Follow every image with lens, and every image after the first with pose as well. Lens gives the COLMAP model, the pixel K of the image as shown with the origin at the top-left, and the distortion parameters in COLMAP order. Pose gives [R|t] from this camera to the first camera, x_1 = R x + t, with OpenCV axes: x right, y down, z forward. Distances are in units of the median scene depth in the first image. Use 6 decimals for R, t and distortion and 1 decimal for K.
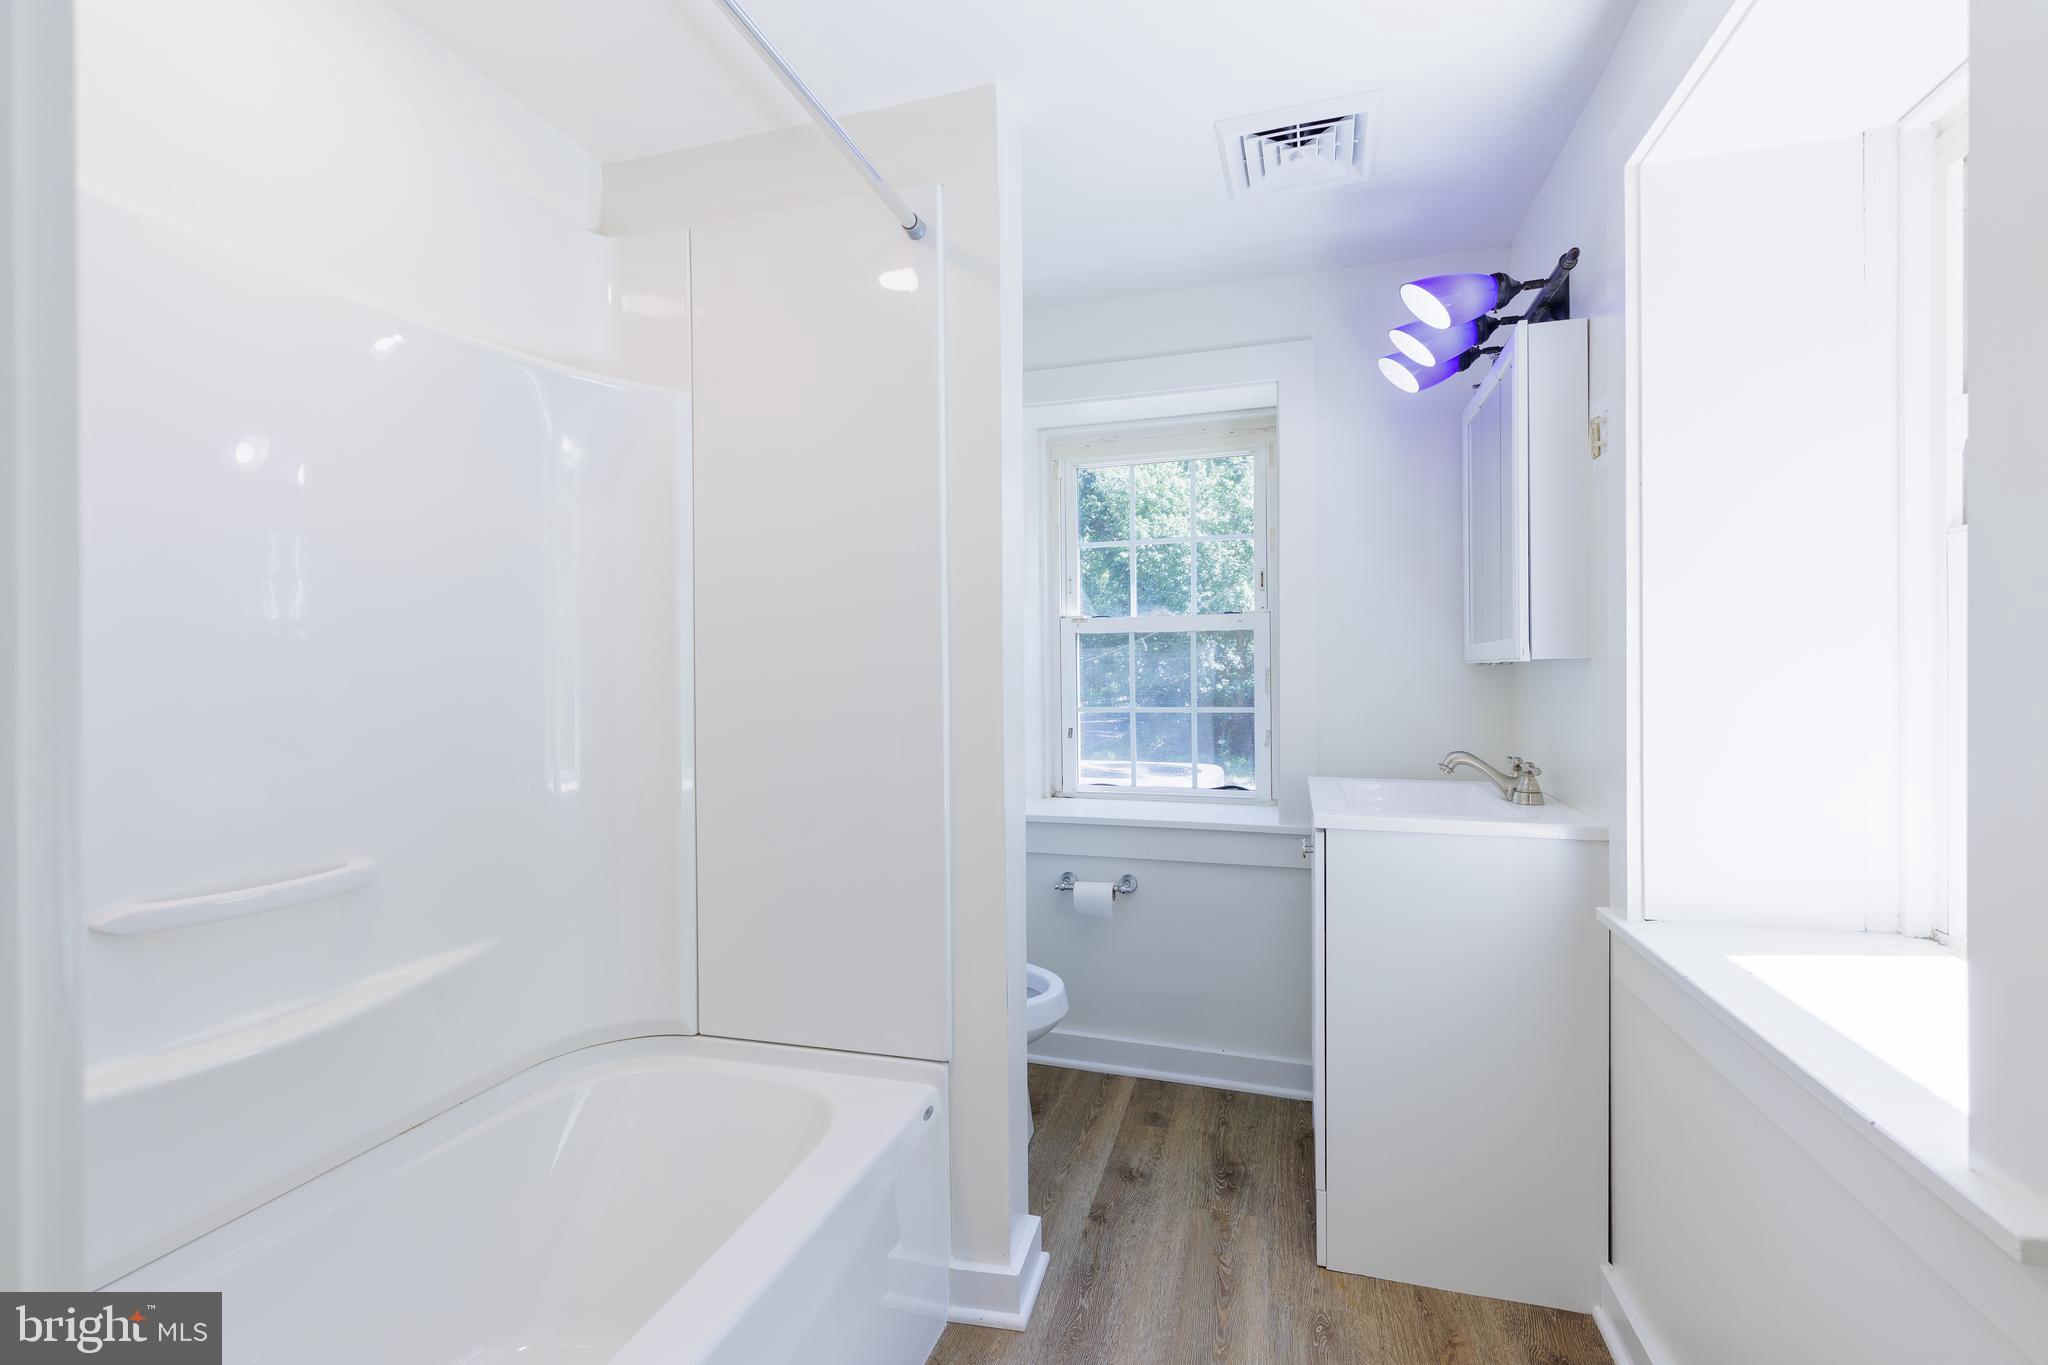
lens RADIAL K [[924.3, 0, 1019.5], [0, 924.3, 676.3], [0, 0, 1]] dist [0.004760, -0.000079]
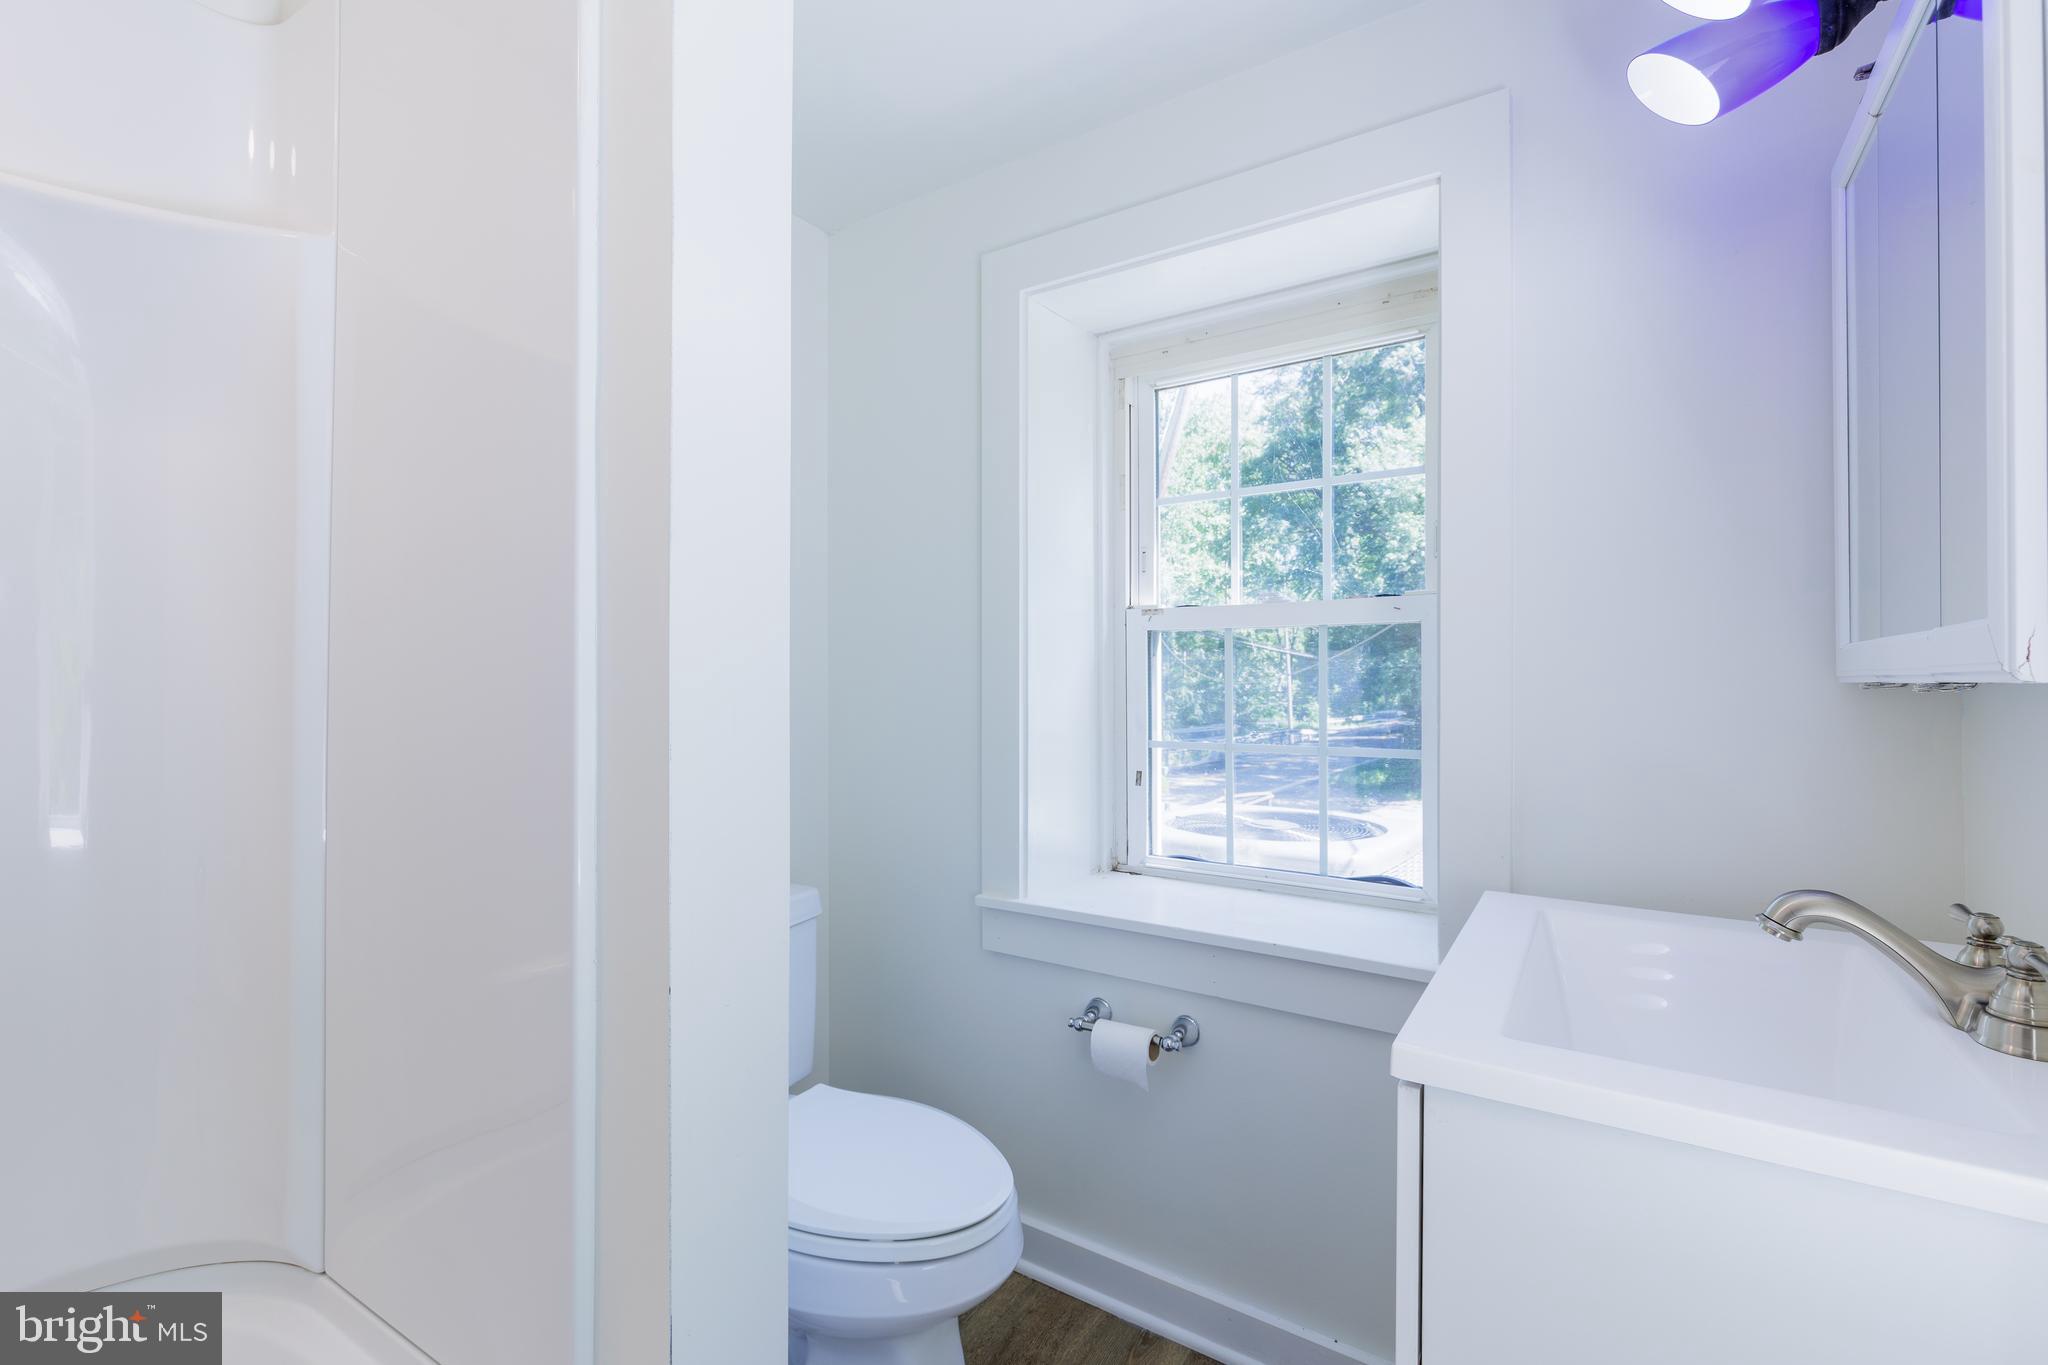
lens RADIAL K [[915.7, 0, 1025.1], [0, 915.7, 677.5], [0, 0, 1]] dist [-0.002664, -0.004556]
pose [[0.960245, 0.009349, -0.279003, 0.172077], [-0.011907, 0.999901, -0.007475, -0.006910], [0.278905, 0.010500, 0.960261, 0.353516]]
